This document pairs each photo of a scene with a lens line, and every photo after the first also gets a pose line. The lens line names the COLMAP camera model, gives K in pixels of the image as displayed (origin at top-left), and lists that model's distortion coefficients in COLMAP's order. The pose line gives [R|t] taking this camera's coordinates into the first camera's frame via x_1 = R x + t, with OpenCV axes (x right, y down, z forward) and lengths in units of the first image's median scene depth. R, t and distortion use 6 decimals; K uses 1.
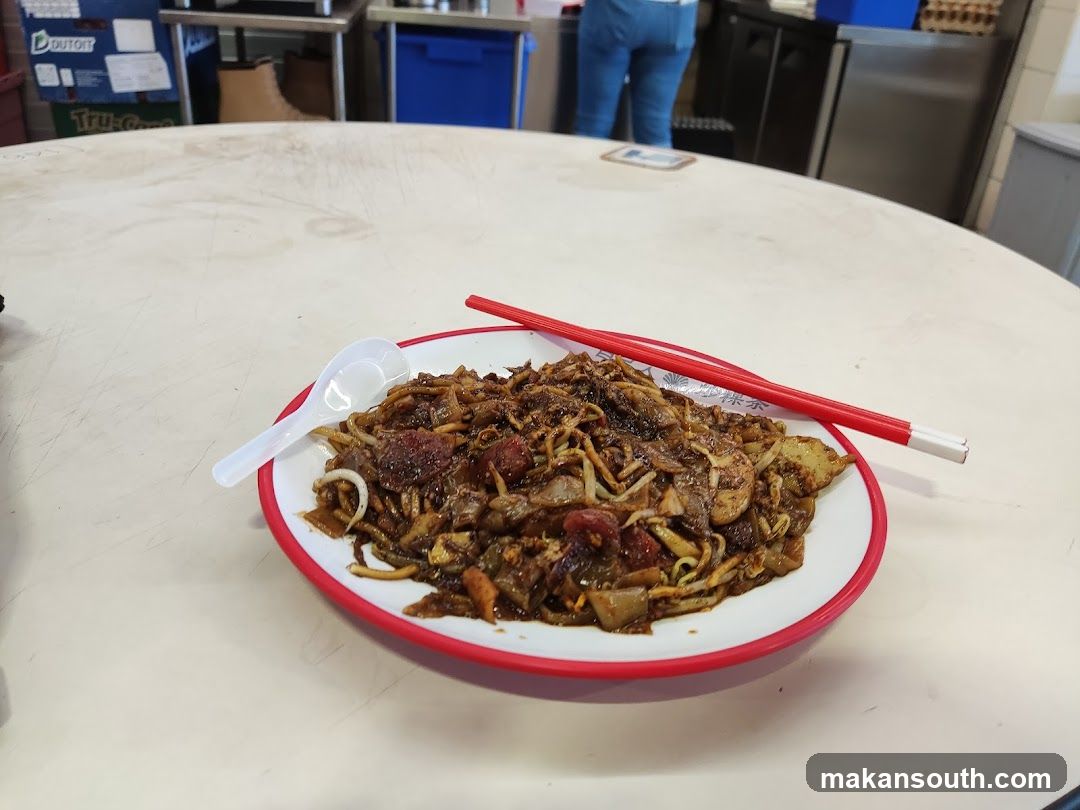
lens RADIAL K [[796.5, 0, 551.4], [0, 796.5, 402.4], [0, 0, 1]] dist [0.076726, -0.115710]
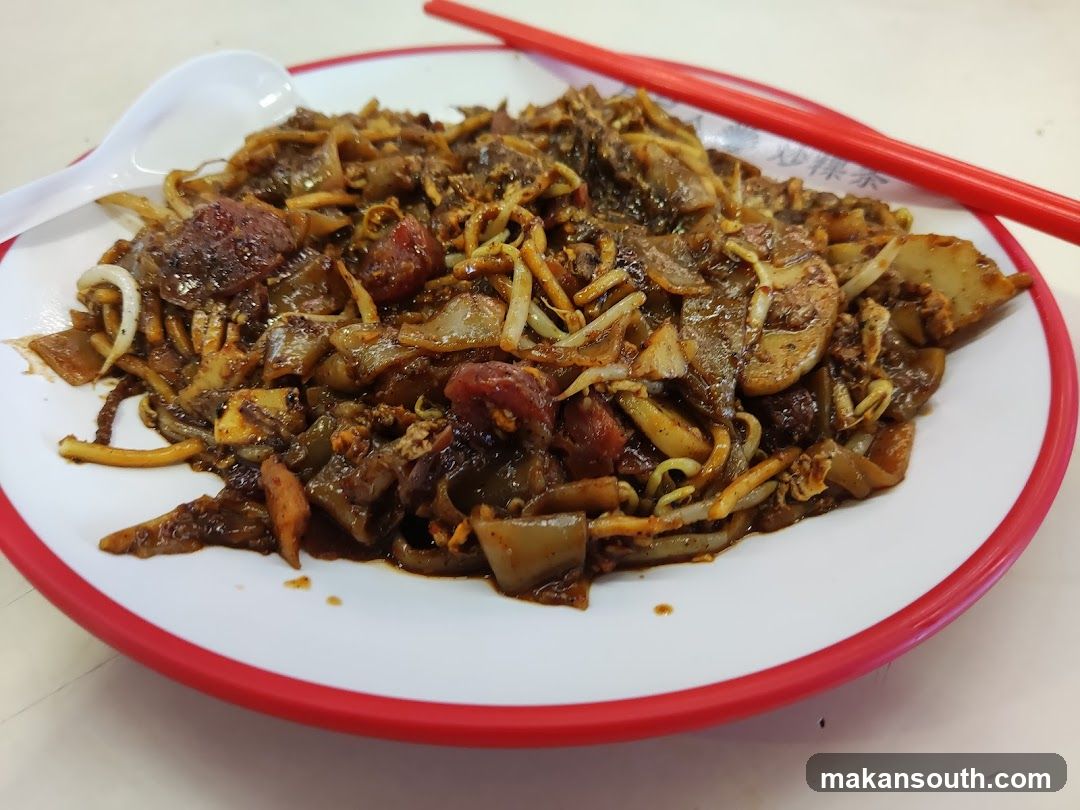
lens RADIAL K [[768.7, 0, 582.3], [0, 768.7, 404.5], [0, 0, 1]] dist [0.051658, -0.094776]
pose [[0.992292, 0.057394, -0.109825, 0.152746], [-0.027256, 0.965658, 0.258384, 0.027570], [0.120883, -0.253399, 0.959779, 0.489014]]
